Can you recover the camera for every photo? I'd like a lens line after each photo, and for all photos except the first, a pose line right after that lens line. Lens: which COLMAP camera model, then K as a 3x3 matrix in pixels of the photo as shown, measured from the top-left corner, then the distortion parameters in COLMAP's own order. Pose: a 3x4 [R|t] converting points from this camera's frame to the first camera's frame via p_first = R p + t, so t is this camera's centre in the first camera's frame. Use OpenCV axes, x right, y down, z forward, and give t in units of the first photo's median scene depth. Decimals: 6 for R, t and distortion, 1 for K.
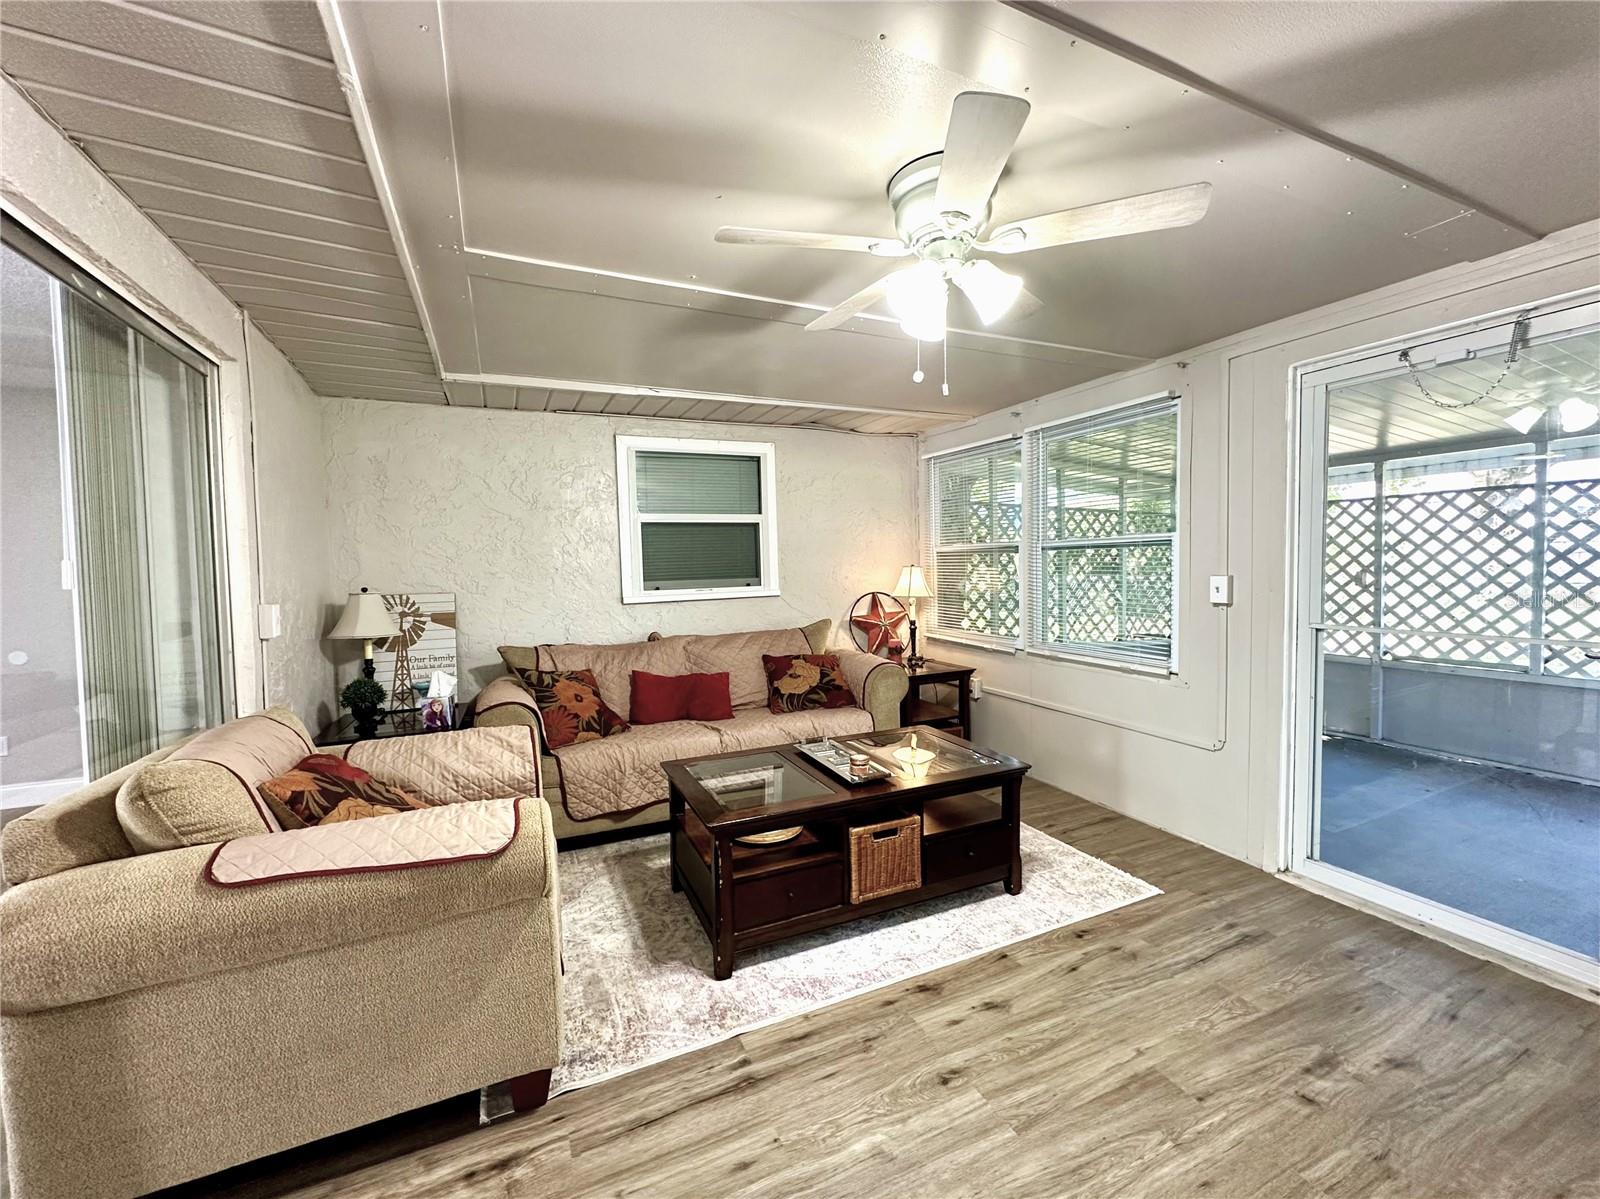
lens RADIAL K [[643.4, 0, 814.1], [0, 643.4, 599.0], [0, 0, 1]] dist [-0.003802, 0.000733]
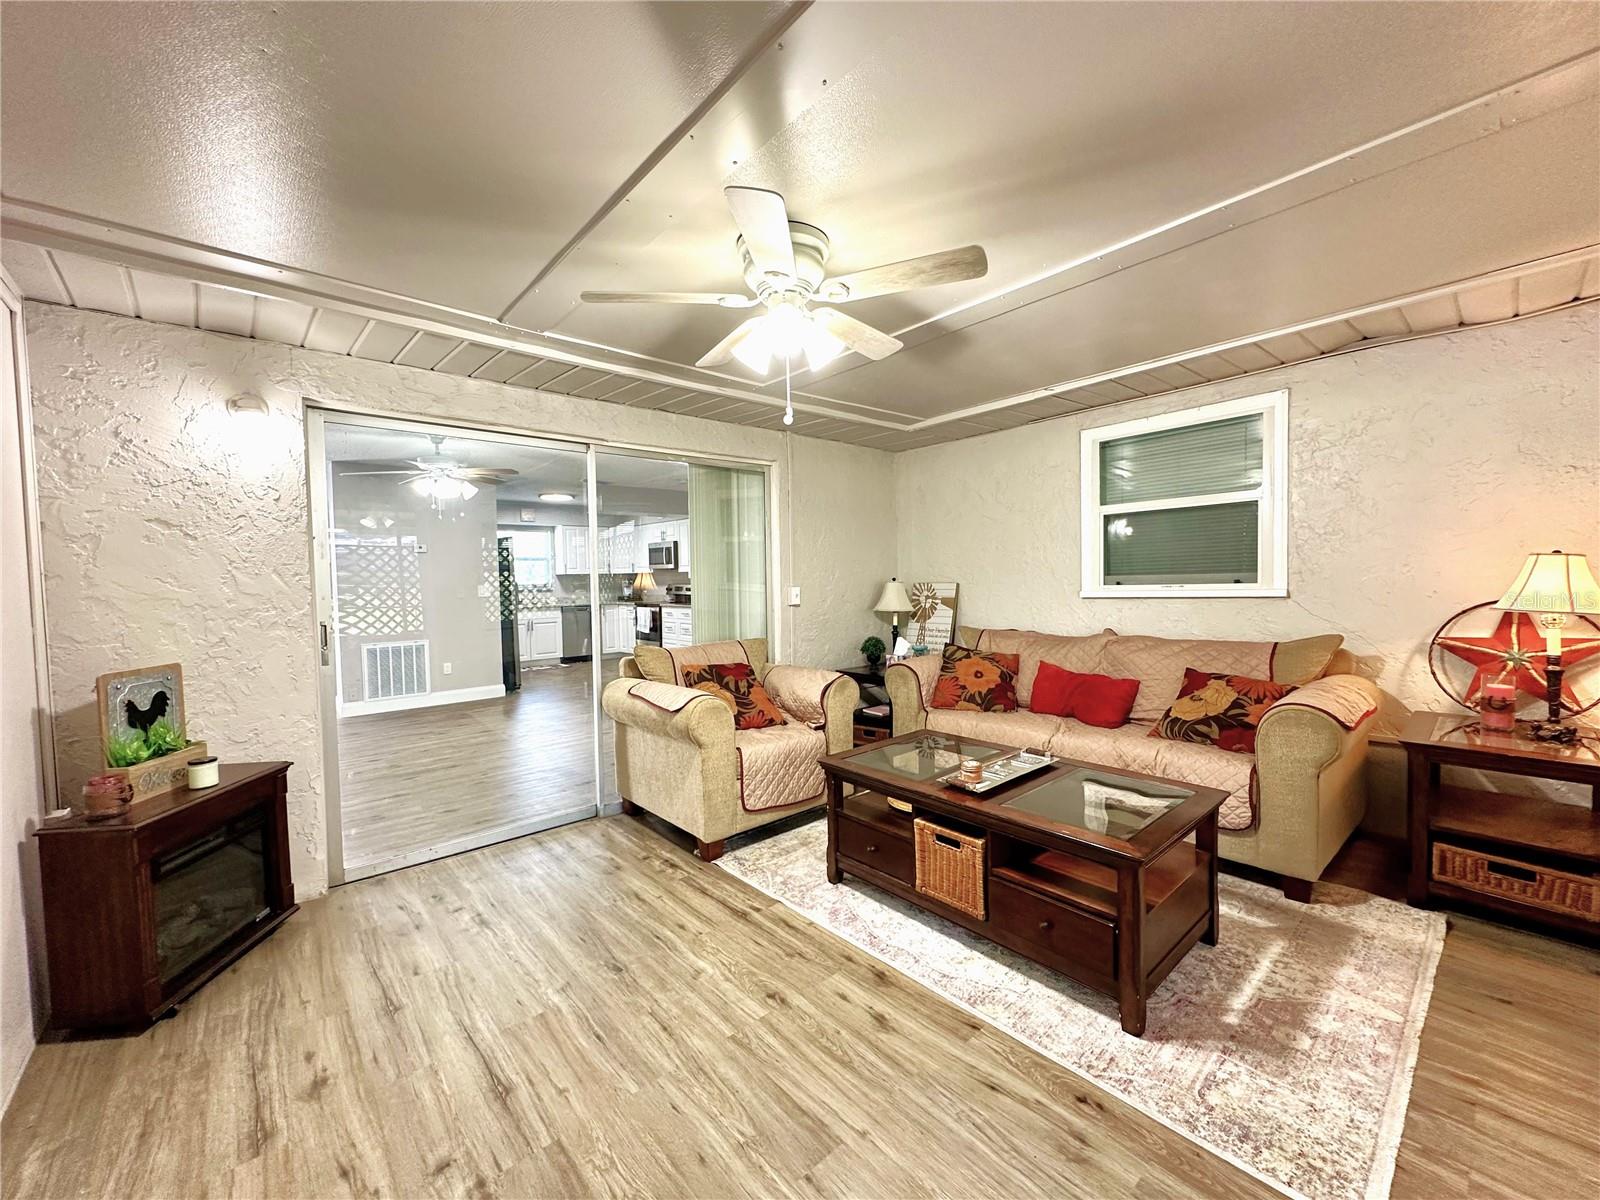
lens RADIAL K [[643.4, 0, 792.0], [0, 643.4, 605.1], [0, 0, 1]] dist [-0.003802, 0.000733]
pose [[0.274772, 0.058120, -0.959751, 0.688986], [-0.028001, 0.998232, 0.052434, -0.026592], [0.961101, 0.012467, 0.275914, 0.357507]]
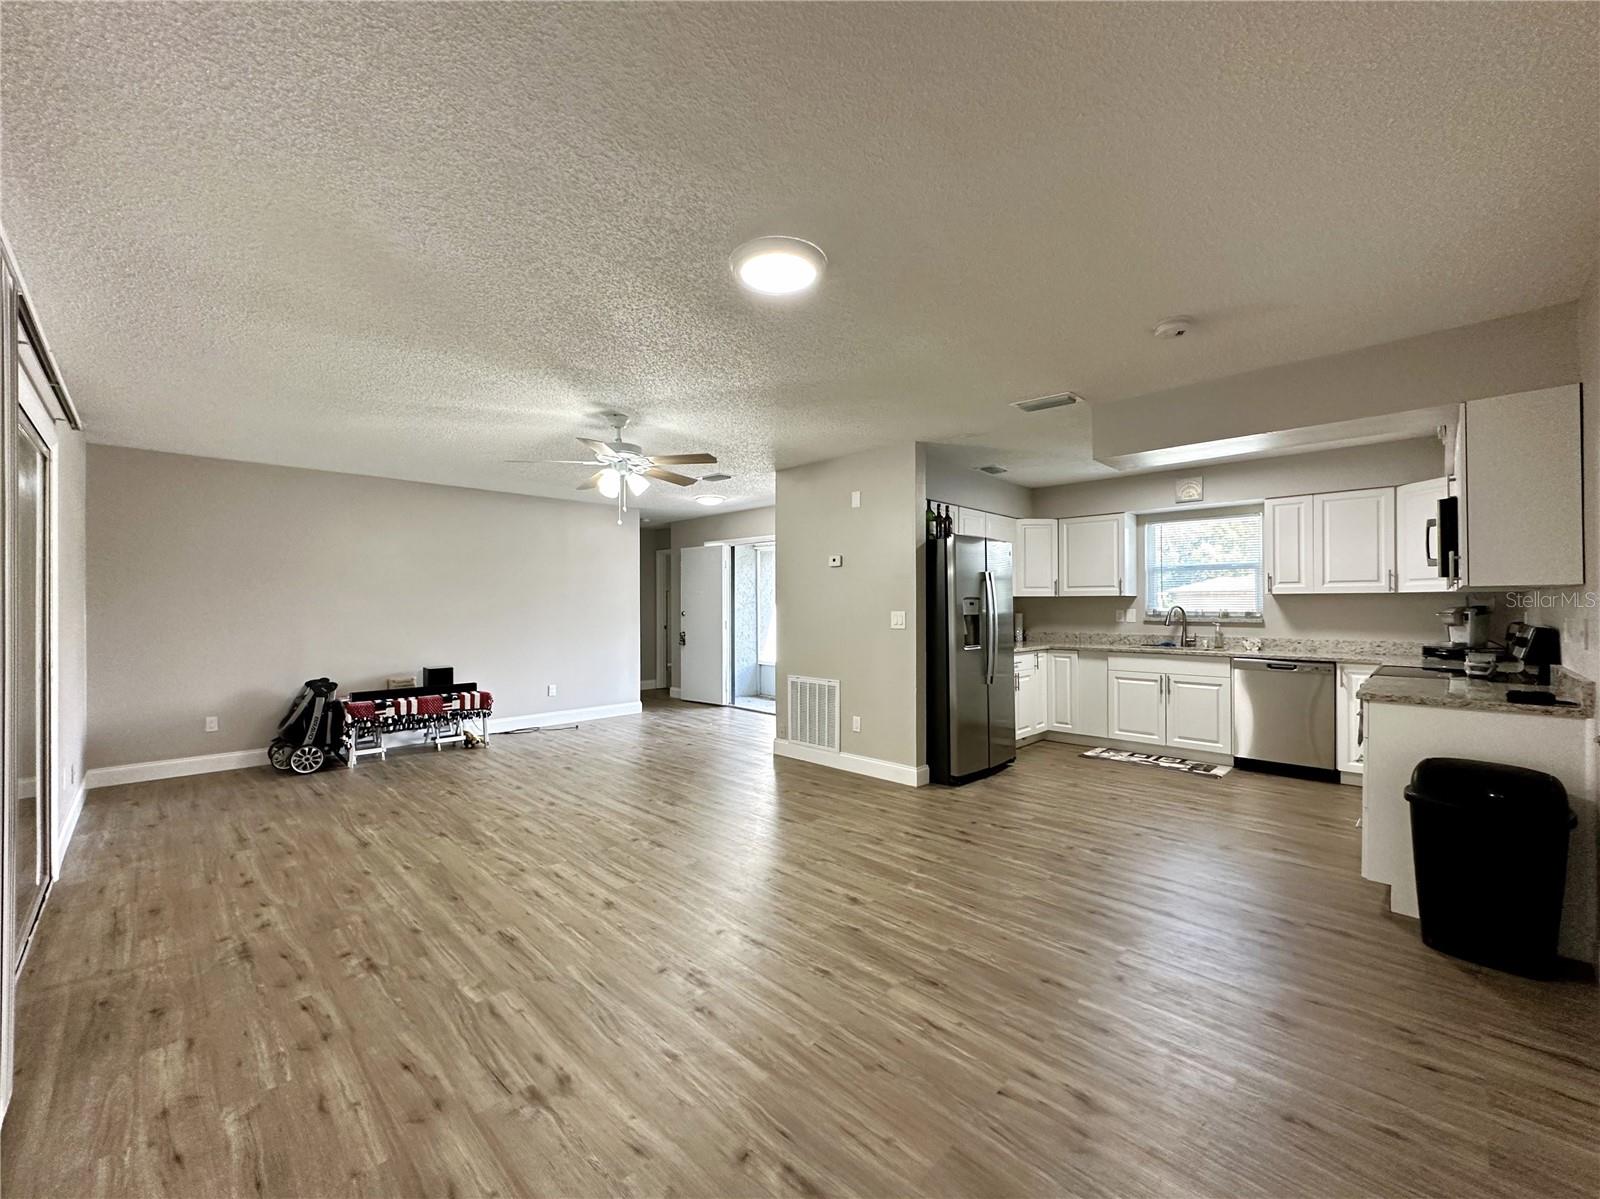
lens RADIAL K [[643.4, 0, 804.9], [0, 643.4, 601.2], [0, 0, 1]] dist [-0.003802, 0.000733]
pose [[-0.939249, 0.019092, -0.342704, -1.063010], [0.006389, 0.999251, 0.038159, -0.034986], [0.343176, 0.033652, -0.938668, 1.312274]]
